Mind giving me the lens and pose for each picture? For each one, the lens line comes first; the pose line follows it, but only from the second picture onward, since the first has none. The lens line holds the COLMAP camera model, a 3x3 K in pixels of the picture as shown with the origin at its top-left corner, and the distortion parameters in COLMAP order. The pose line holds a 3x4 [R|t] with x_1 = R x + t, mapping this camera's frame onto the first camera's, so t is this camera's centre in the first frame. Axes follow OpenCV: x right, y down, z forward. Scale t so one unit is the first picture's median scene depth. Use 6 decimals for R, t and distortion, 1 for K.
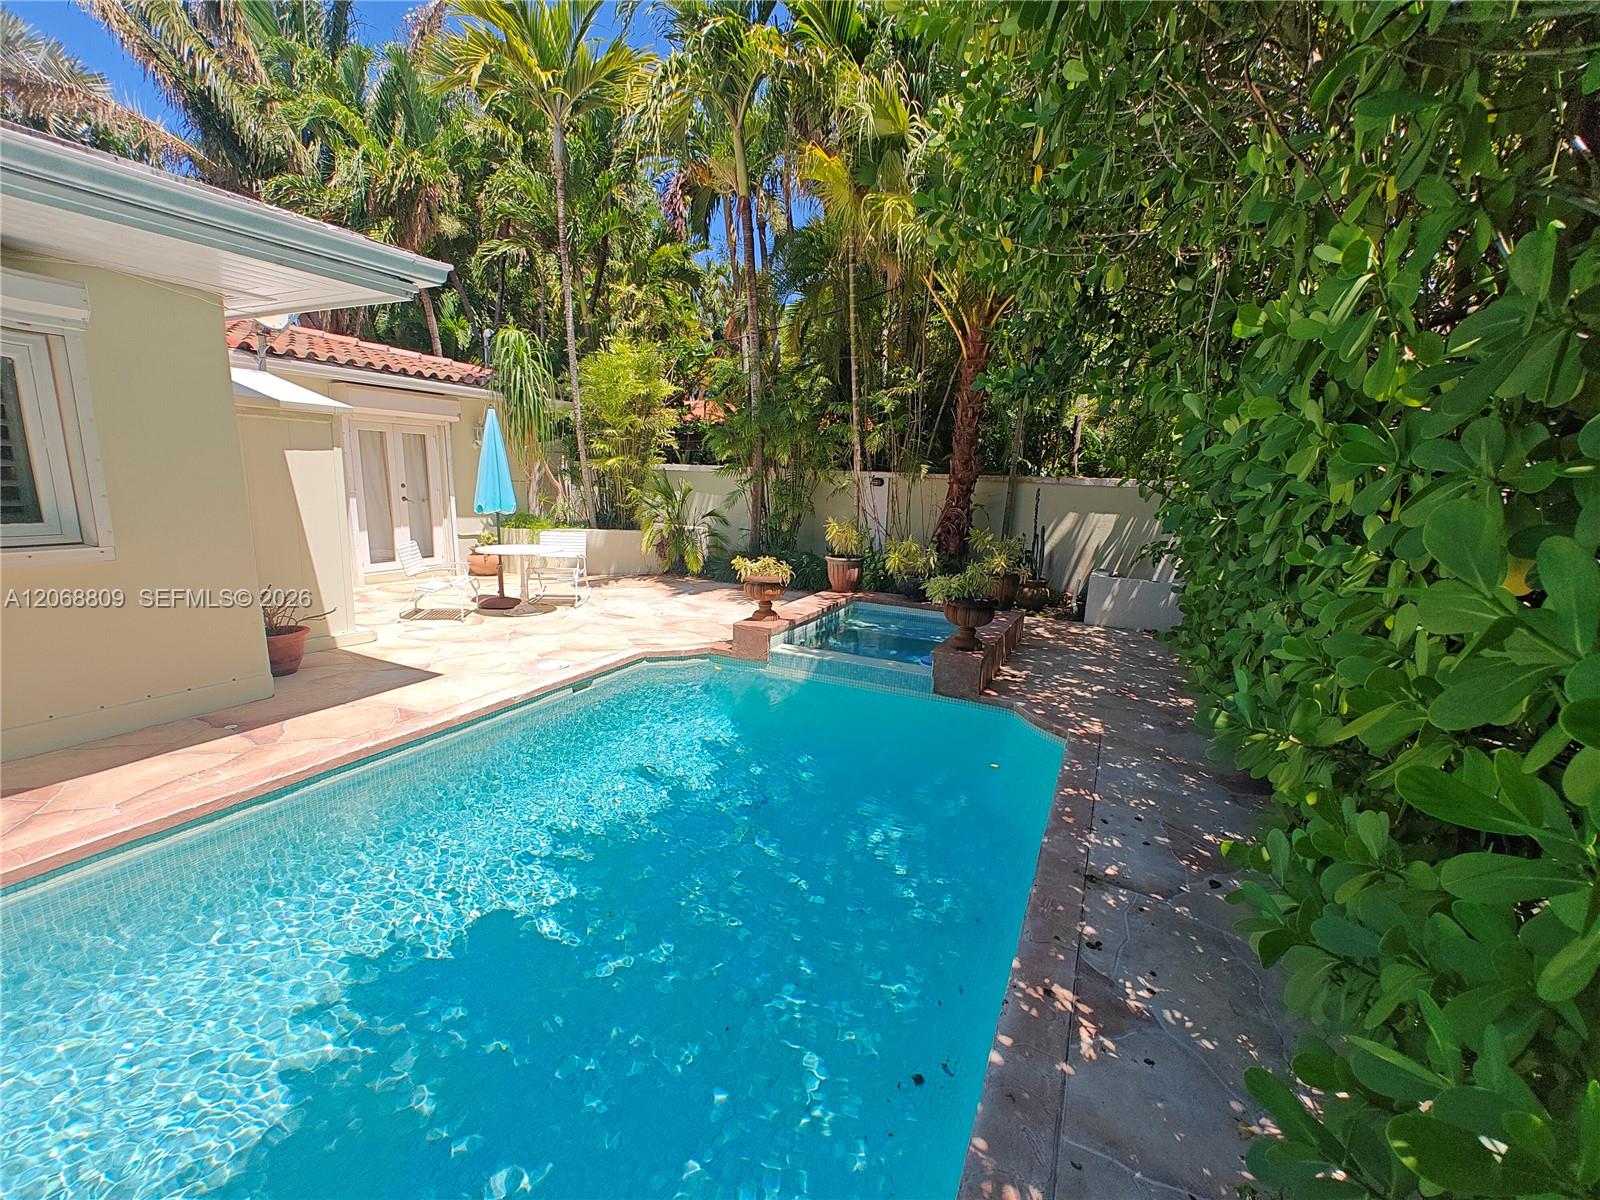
lens RADIAL K [[667.3, 0, 804.1], [0, 667.3, 608.0], [0, 0, 1]] dist [0.000312, 0.000269]
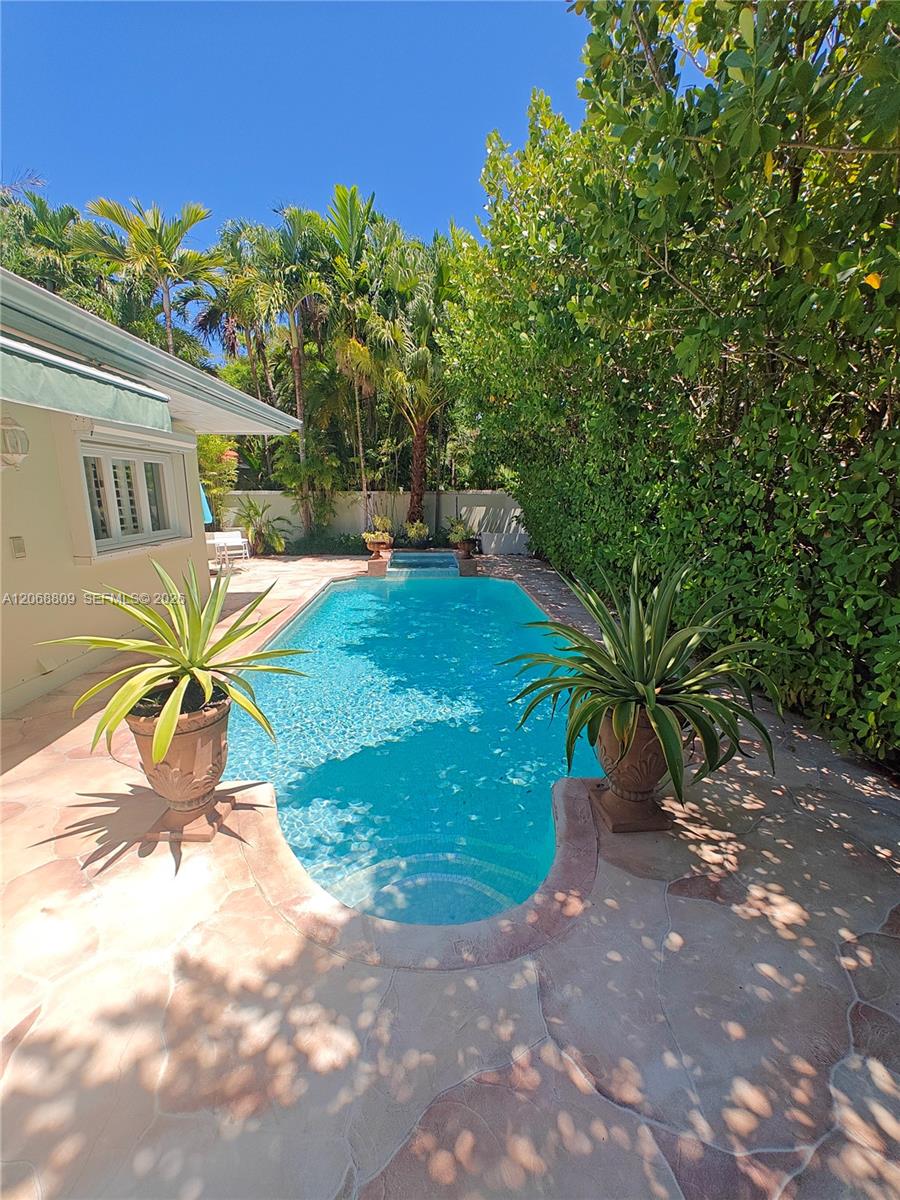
lens RADIAL K [[484.0, 0, 450.0], [0, 484.0, 600.0], [0, 0, 1]] dist [0.000398, 0.000017]
pose [[0.874886, -0.142091, 0.463016, -0.690028], [0.126620, 0.989851, 0.064514, 0.086823], [-0.467484, 0.002184, 0.883999, -0.641634]]
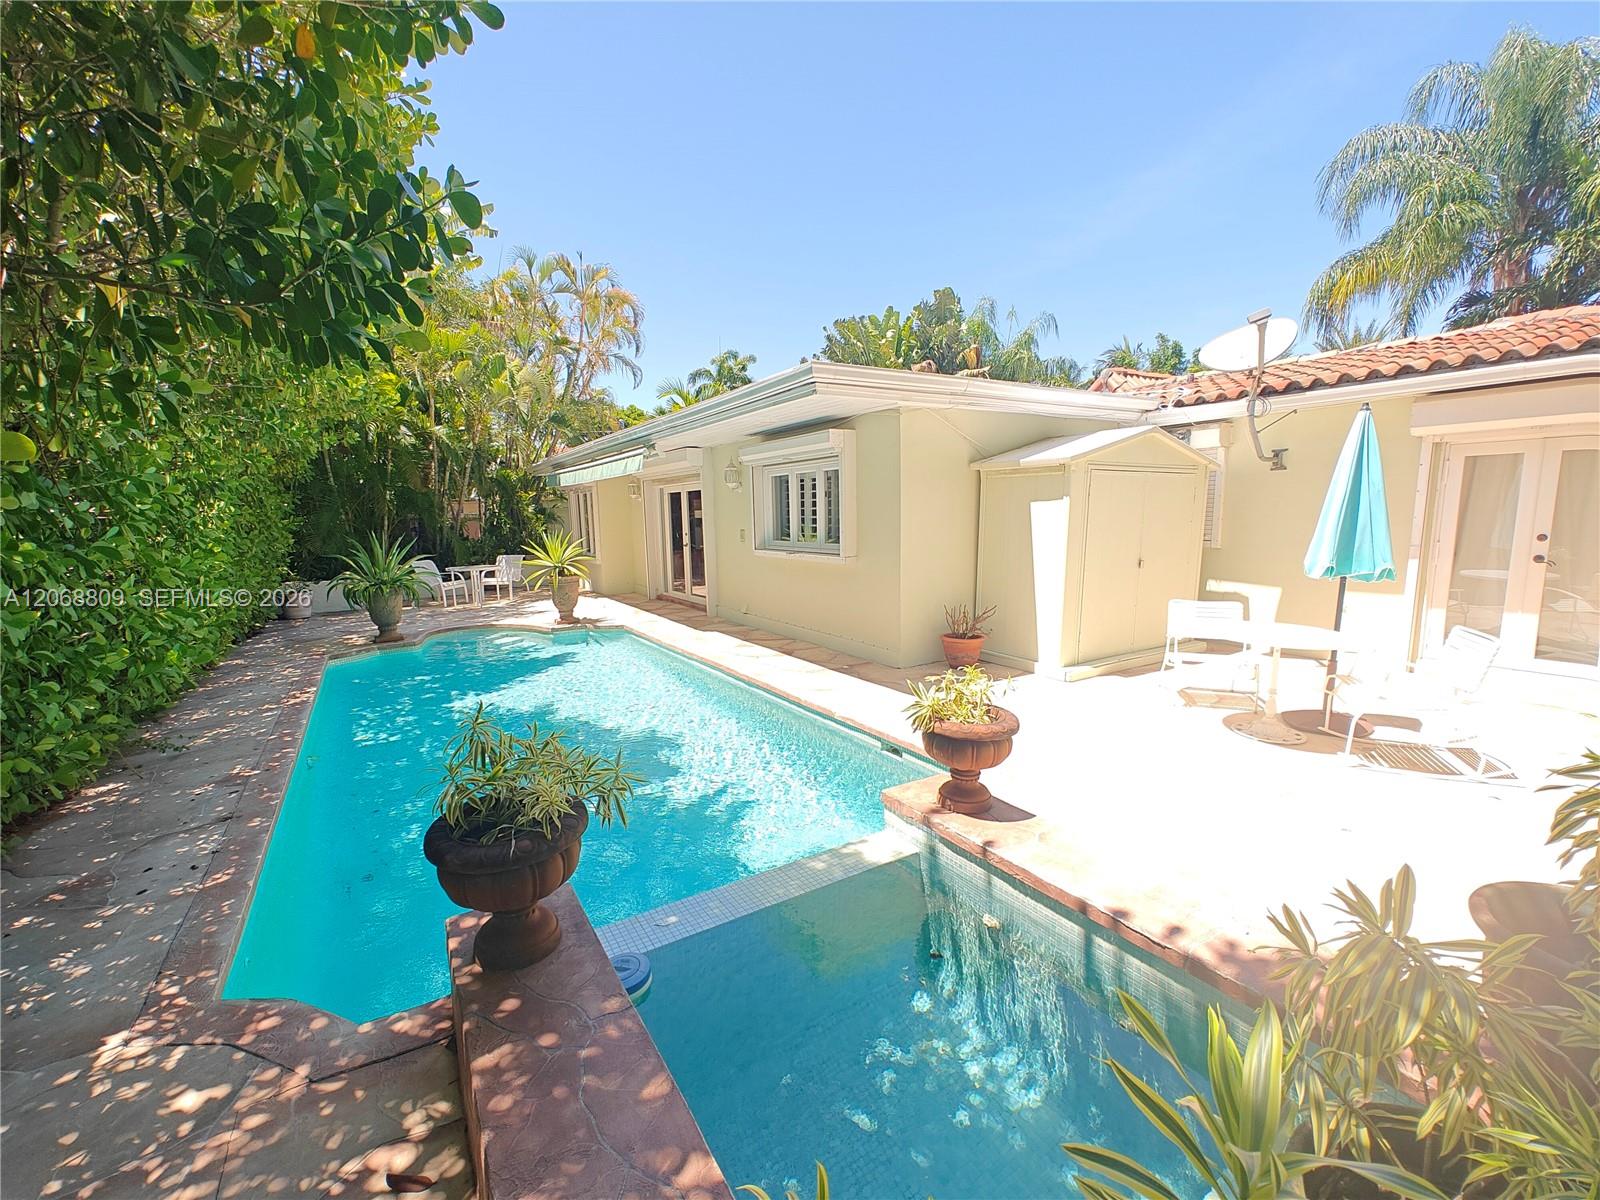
lens RADIAL K [[667.3, 0, 804.1], [0, 667.3, 608.0], [0, 0, 1]] dist [0.000312, 0.000269]
pose [[-0.527490, 0.098444, -0.843838, 0.474688], [-0.167590, 0.961689, 0.216954, -0.244207], [0.832867, 0.255859, -0.490783, 1.307987]]
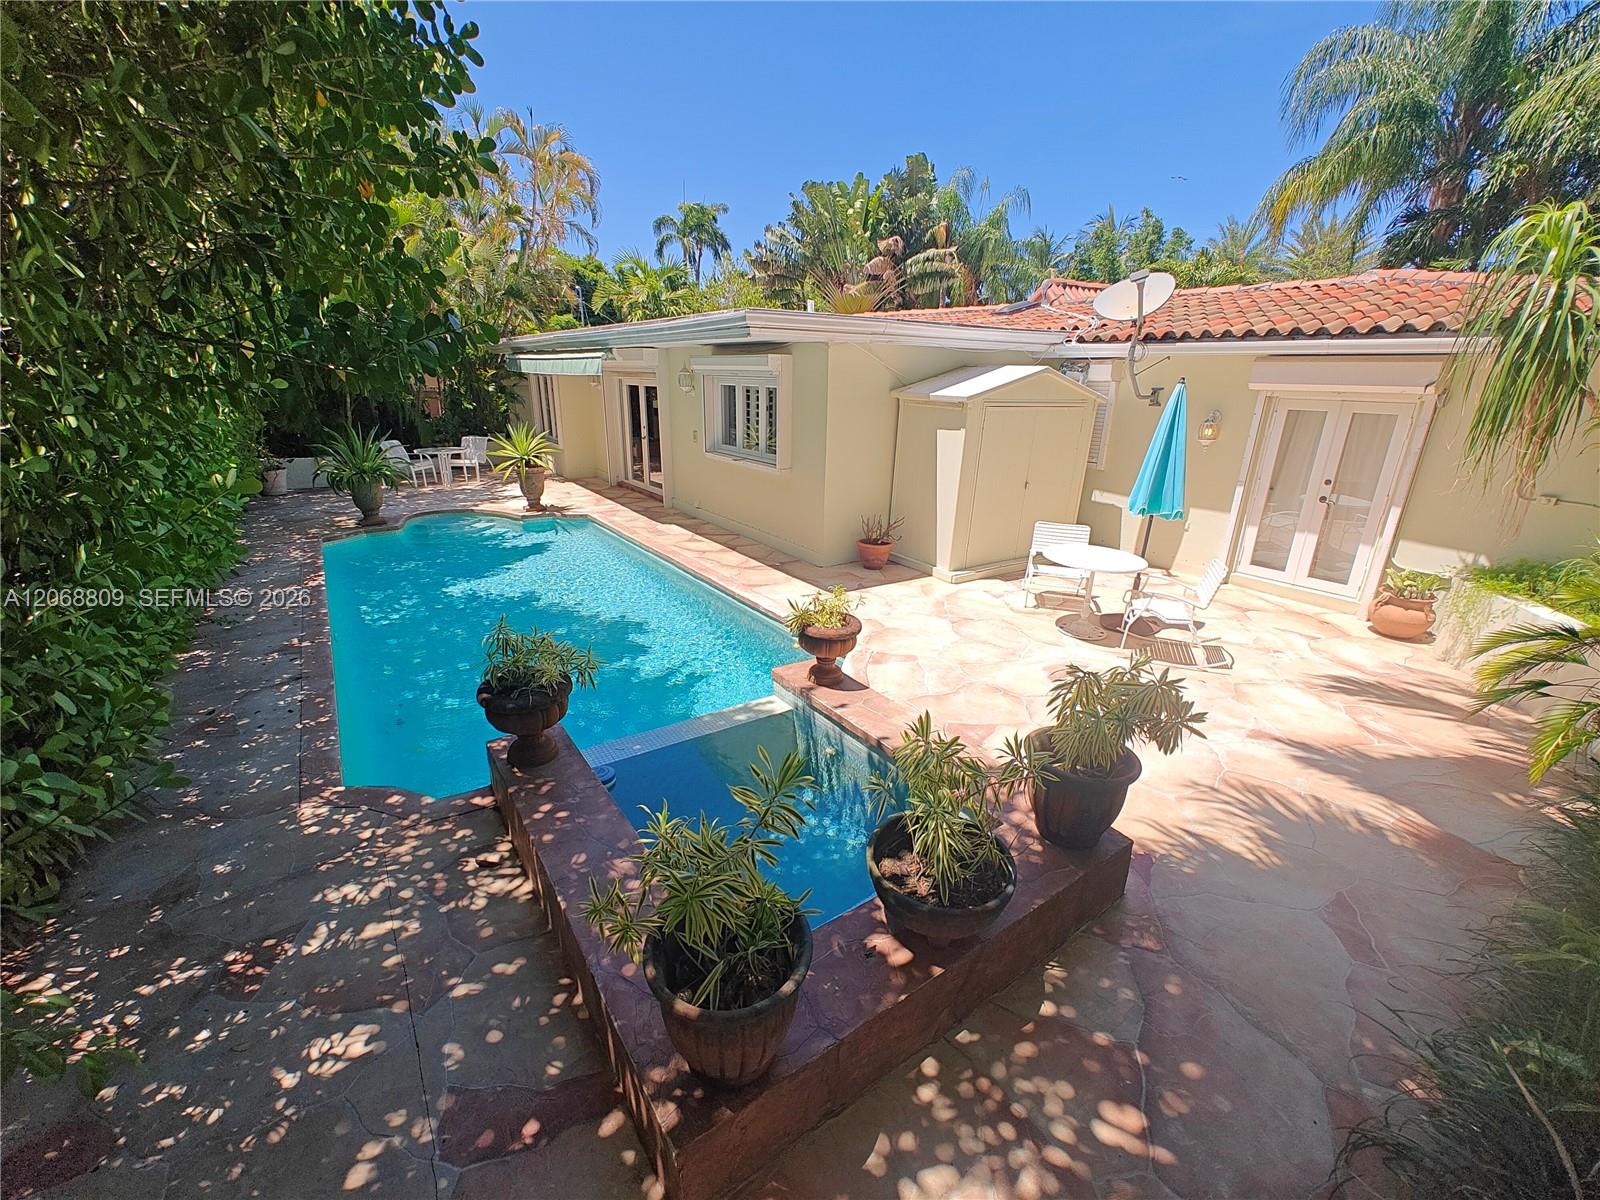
lens RADIAL K [[667.3, 0, 804.1], [0, 667.3, 608.0], [0, 0, 1]] dist [0.000312, 0.000269]
pose [[-0.490378, 0.245066, -0.836344, 0.639223], [-0.211141, 0.897654, 0.386830, -0.386863], [0.845546, 0.366280, -0.388446, 1.459388]]
